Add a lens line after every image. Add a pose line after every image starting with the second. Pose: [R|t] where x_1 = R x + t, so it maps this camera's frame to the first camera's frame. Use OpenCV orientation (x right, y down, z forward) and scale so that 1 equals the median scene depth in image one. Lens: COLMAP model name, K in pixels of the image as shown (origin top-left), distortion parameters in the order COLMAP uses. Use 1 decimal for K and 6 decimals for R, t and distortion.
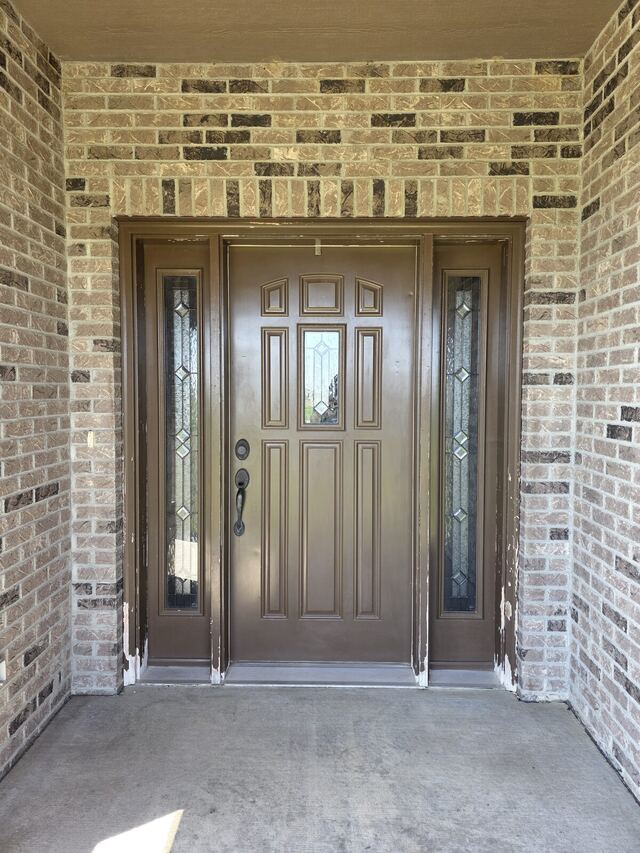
lens RADIAL K [[585.3, 0, 328.2], [0, 585.3, 423.3], [0, 0, 1]] dist [0.011417, -0.022986]
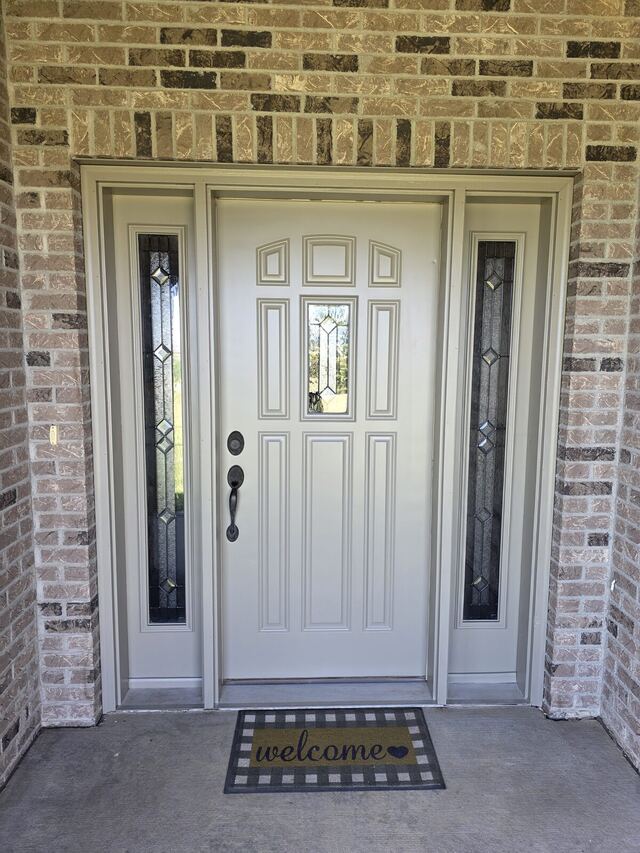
lens RADIAL K [[585.3, 0, 328.2], [0, 585.3, 423.3], [0, 0, 1]] dist [0.011417, -0.022986]
pose [[0.998154, -0.002505, 0.060679, -0.069571], [-0.002384, 0.996762, 0.080373, -0.058166], [-0.060684, -0.080370, 0.994916, 0.156120]]
